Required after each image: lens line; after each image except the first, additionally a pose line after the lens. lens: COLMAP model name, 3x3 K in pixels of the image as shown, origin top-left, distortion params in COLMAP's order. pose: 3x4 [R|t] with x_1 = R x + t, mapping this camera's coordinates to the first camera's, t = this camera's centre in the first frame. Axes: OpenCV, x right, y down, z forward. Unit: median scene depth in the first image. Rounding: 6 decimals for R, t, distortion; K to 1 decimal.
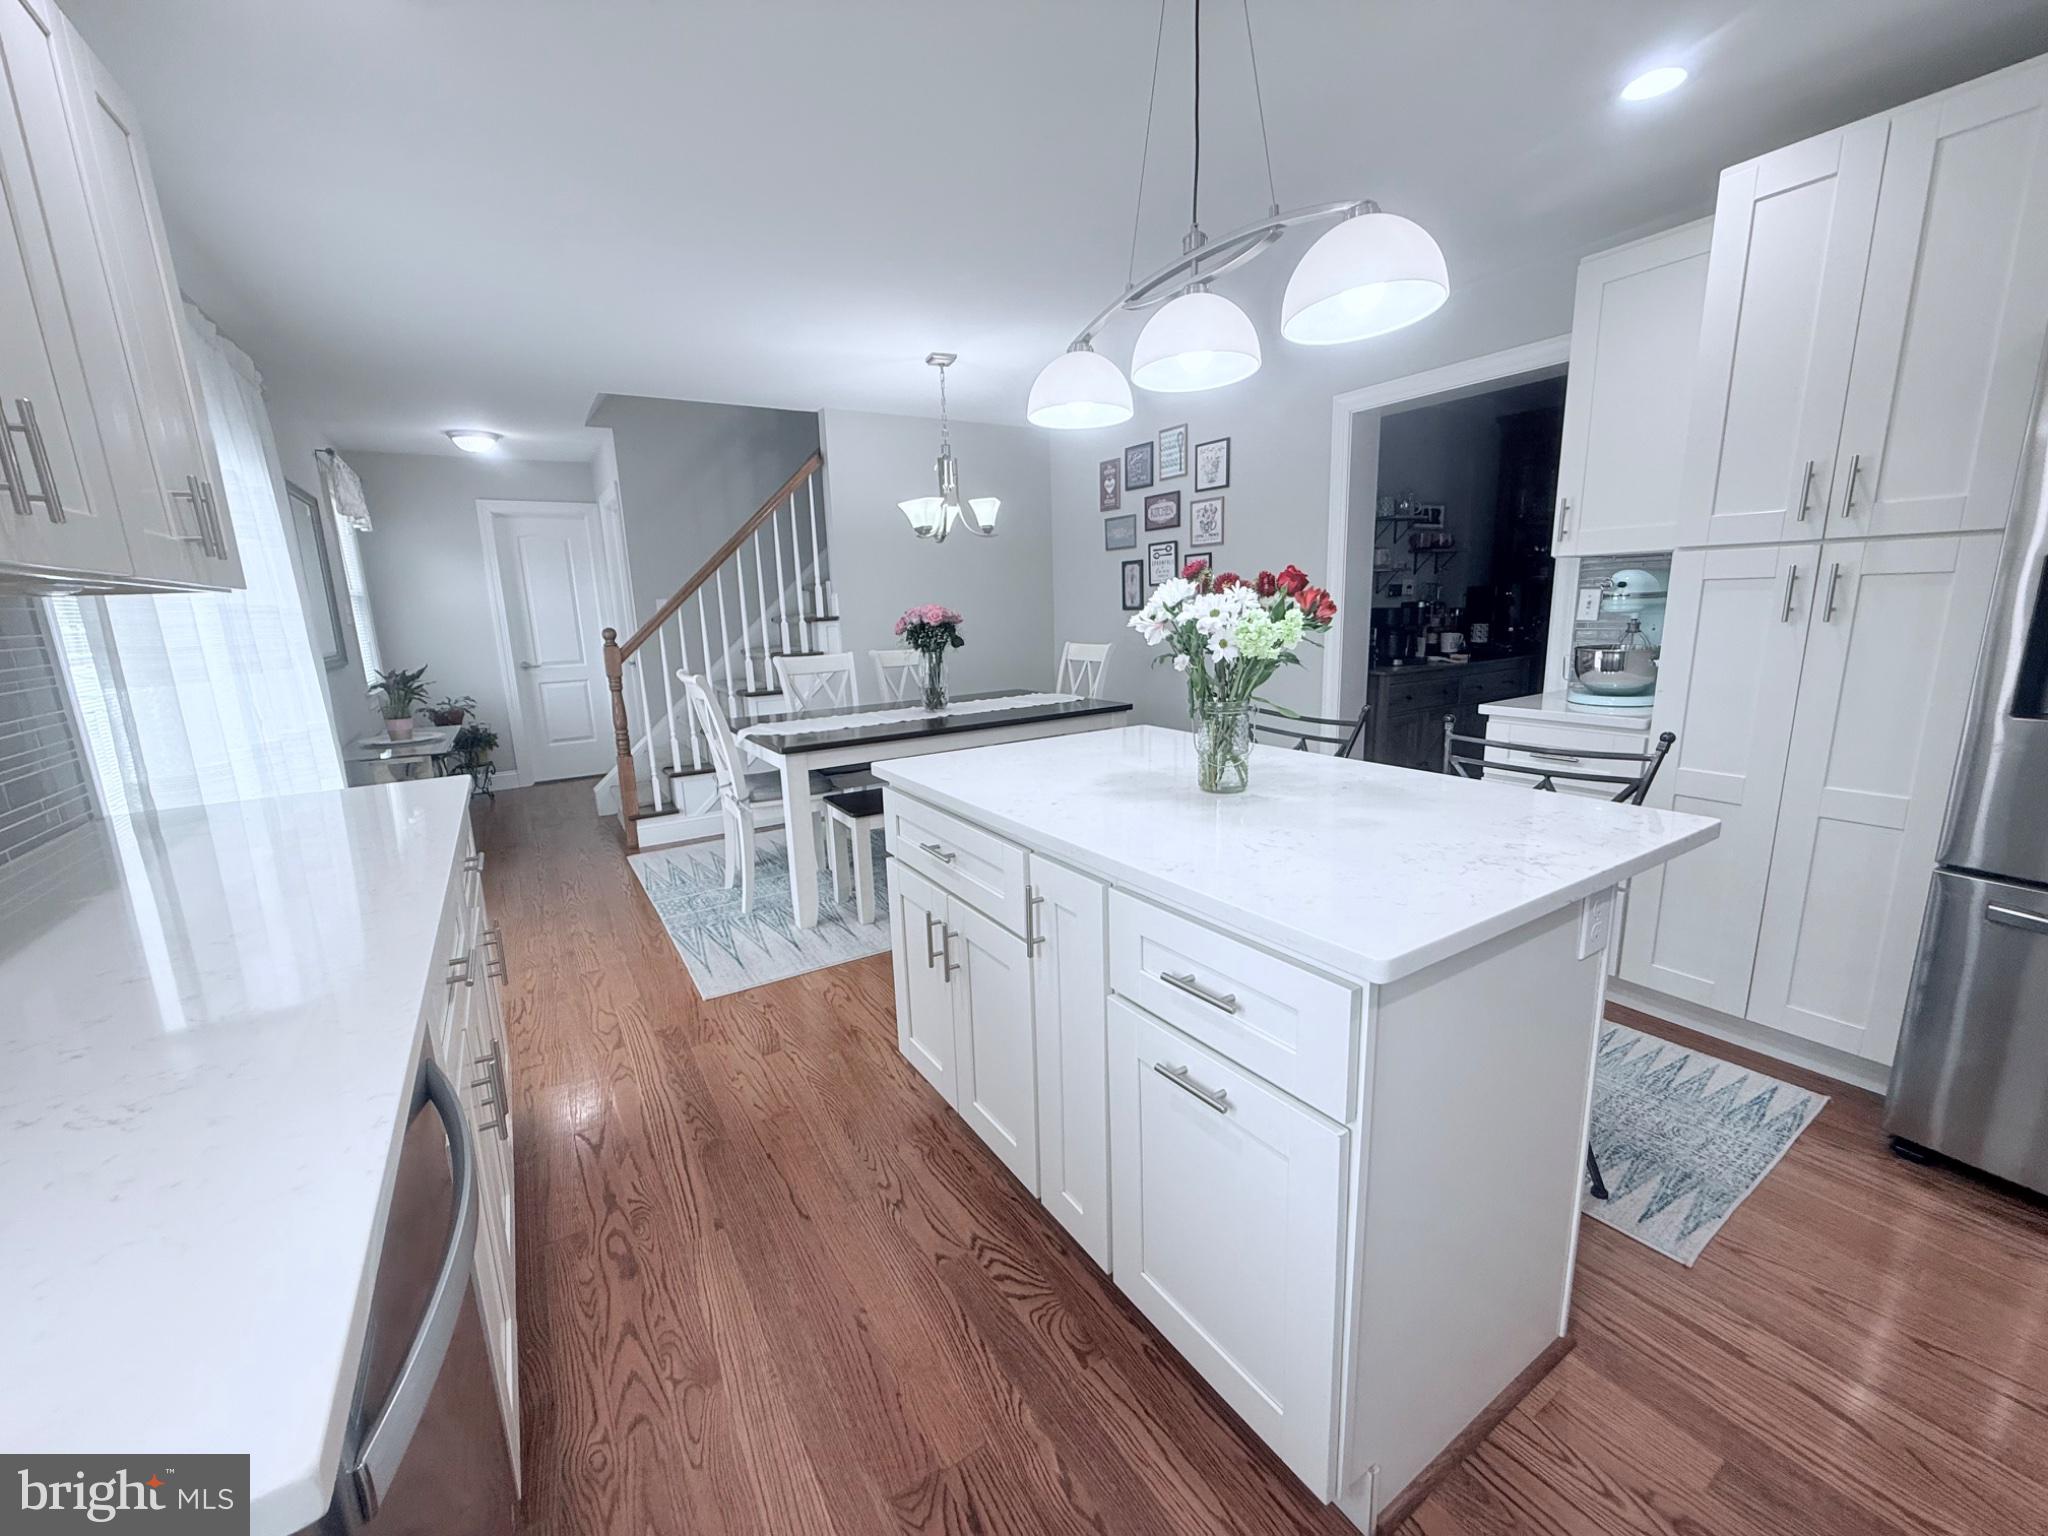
lens RADIAL K [[816.2, 0, 1024.0], [0, 816.2, 768.0], [0, 0, 1]] dist [-0.002209, -0.000292]
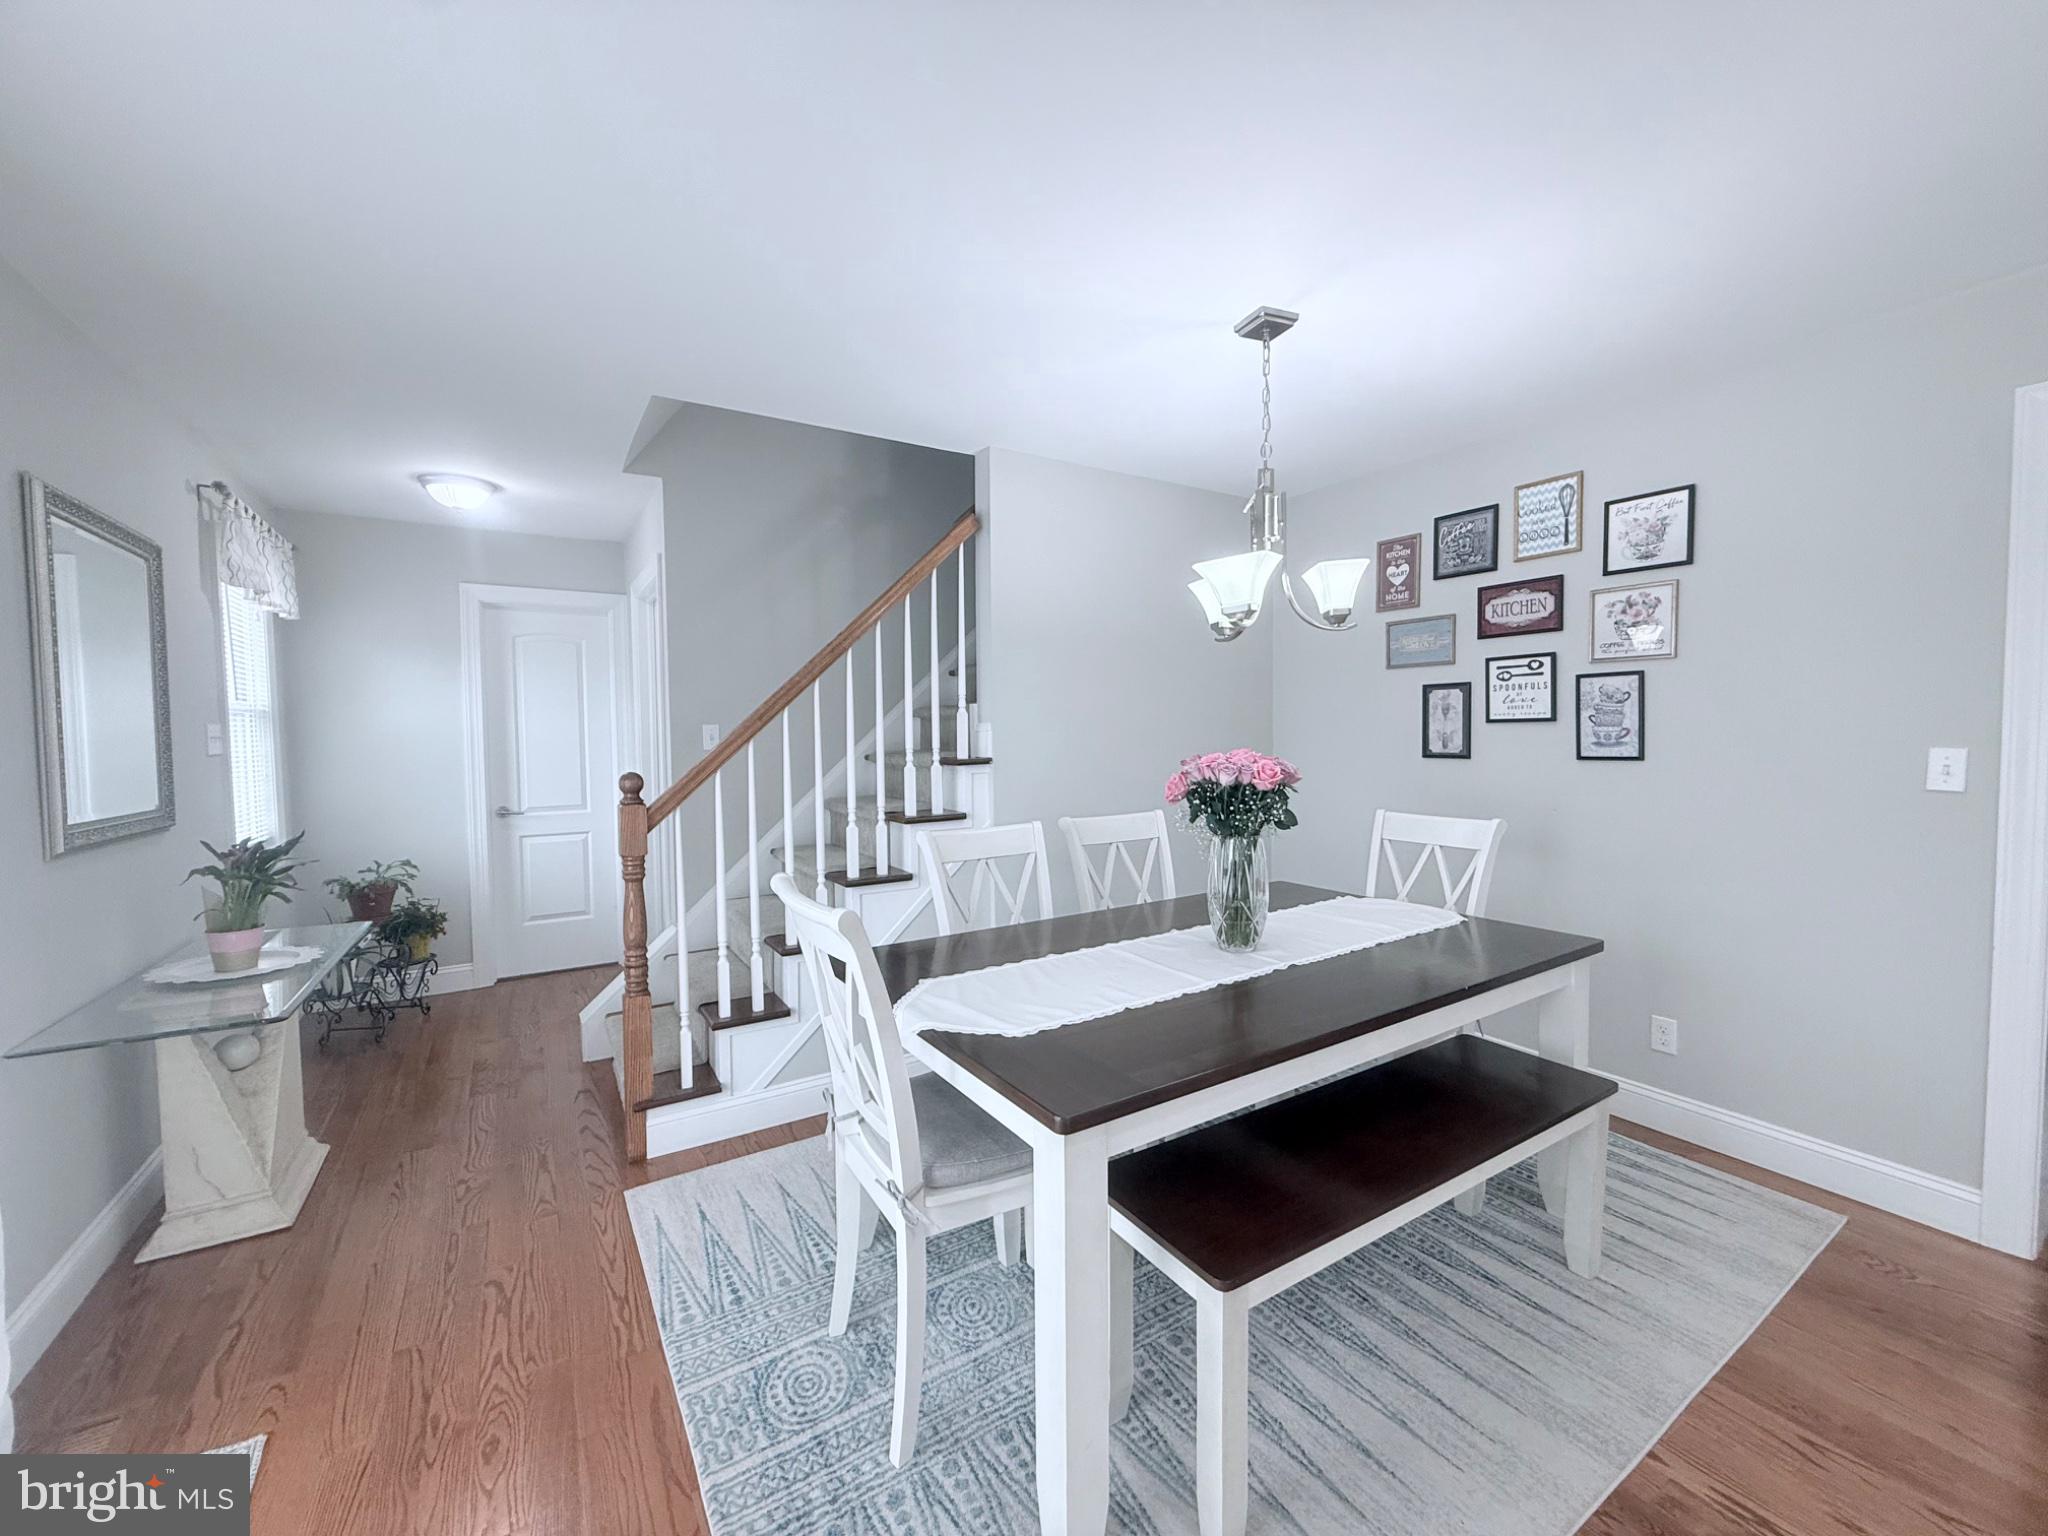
lens RADIAL K [[816.2, 0, 1024.0], [0, 816.2, 768.0], [0, 0, 1]] dist [-0.002209, -0.000292]
pose [[0.999740, 0.022557, -0.003230, -0.209490], [-0.022785, 0.987587, -0.155411, -0.083842], [-0.000316, 0.155444, 0.987845, 0.390559]]
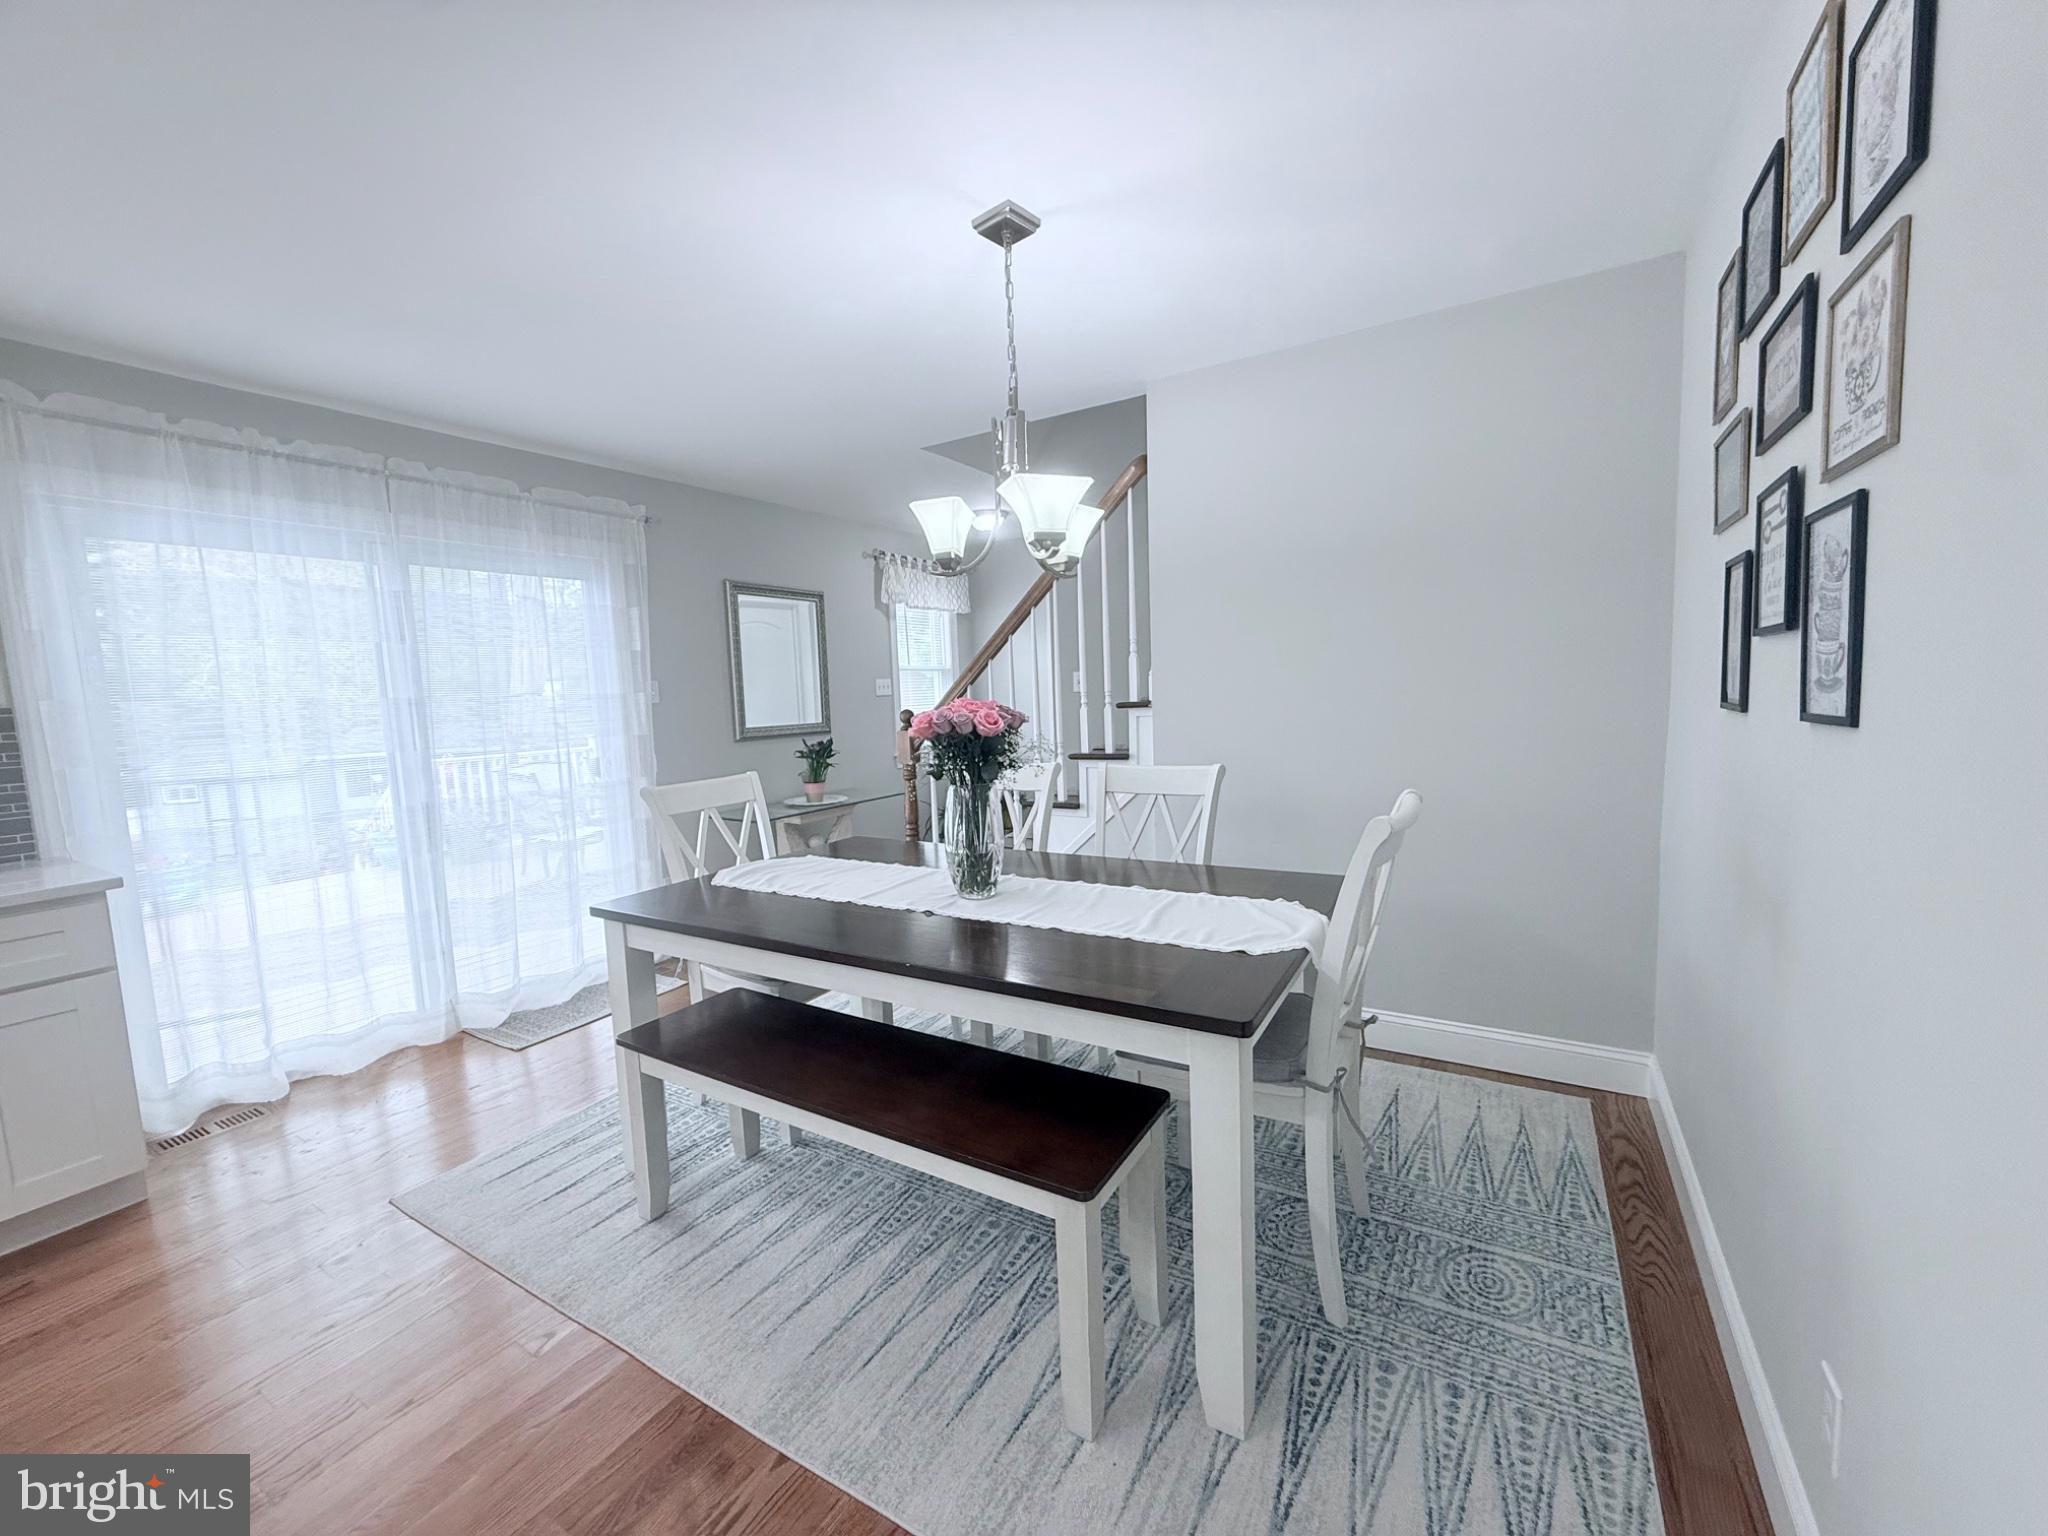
lens RADIAL K [[816.2, 0, 1024.0], [0, 816.2, 768.0], [0, 0, 1]] dist [-0.002209, -0.000292]
pose [[0.445862, 0.105028, -0.888919, 0.319488], [-0.152769, 0.987450, 0.040044, -0.151180], [0.881969, 0.117946, 0.456311, 0.656545]]
